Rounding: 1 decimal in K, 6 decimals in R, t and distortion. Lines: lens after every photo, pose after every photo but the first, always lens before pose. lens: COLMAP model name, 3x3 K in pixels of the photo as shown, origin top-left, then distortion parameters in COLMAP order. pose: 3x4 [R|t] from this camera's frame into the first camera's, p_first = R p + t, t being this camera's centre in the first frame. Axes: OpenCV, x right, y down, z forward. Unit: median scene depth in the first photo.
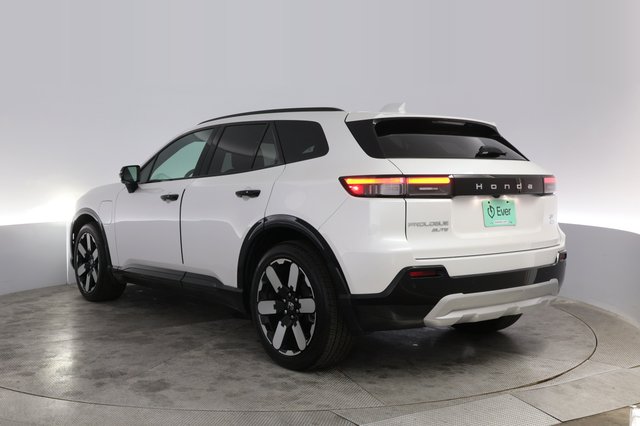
lens RADIAL K [[553.6, 0, 320.8], [0, 553.6, 194.7], [0, 0, 1]] dist [0.000534, -0.002545]
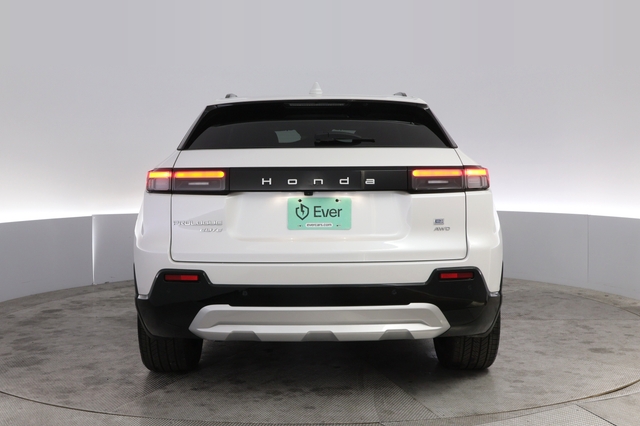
lens RADIAL K [[553.6, 0, 320.8], [0, 553.6, 194.7], [0, 0, 1]] dist [0.000534, -0.002545]
pose [[0.877414, 0.018521, -0.479377, 0.754572], [-0.009392, 0.999726, 0.021436, -0.013378], [0.479642, -0.014306, 0.877347, 0.297635]]
